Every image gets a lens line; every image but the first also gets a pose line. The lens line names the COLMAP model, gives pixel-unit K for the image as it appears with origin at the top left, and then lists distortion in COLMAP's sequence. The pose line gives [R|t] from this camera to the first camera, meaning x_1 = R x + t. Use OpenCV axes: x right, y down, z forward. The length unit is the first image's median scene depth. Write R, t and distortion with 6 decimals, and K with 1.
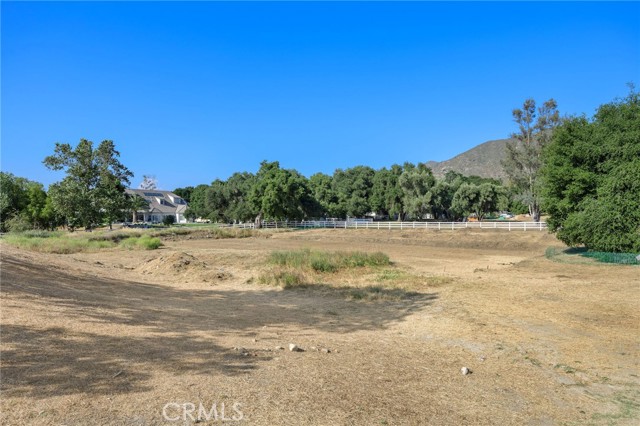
lens RADIAL K [[410.7, 0, 320.2], [0, 410.7, 211.7], [0, 0, 1]] dist [-0.003047, -0.000402]
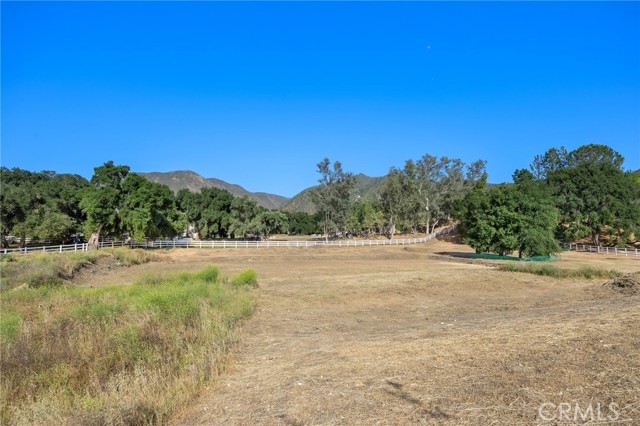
lens RADIAL K [[316.8, 0, 320.7], [0, 316.8, 227.5], [0, 0, 1]] dist [0.002976, 0.000730]
pose [[0.551226, 0.031815, 0.833749, -0.392288], [-0.018951, 0.999492, -0.025610, 0.006065], [-0.834141, -0.001683, 0.551549, 0.330703]]
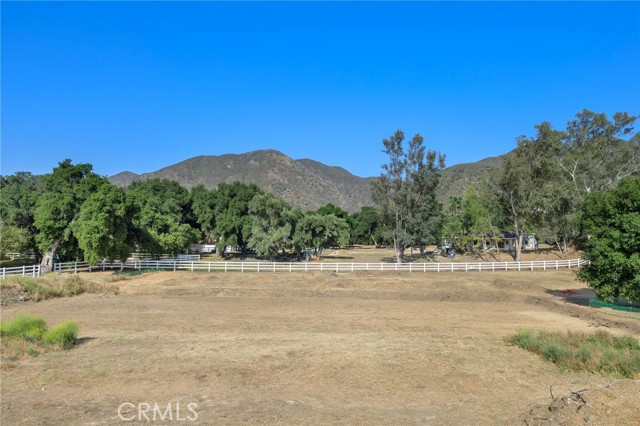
lens RADIAL K [[495.2, 0, 319.8], [0, 495.2, 215.3], [0, 0, 1]] dist [0.016966, 0.001163]
pose [[0.782718, 0.050329, 0.620339, -0.280794], [-0.025762, 0.998491, -0.048503, -0.017811], [-0.621843, 0.021983, 0.782833, 0.197123]]
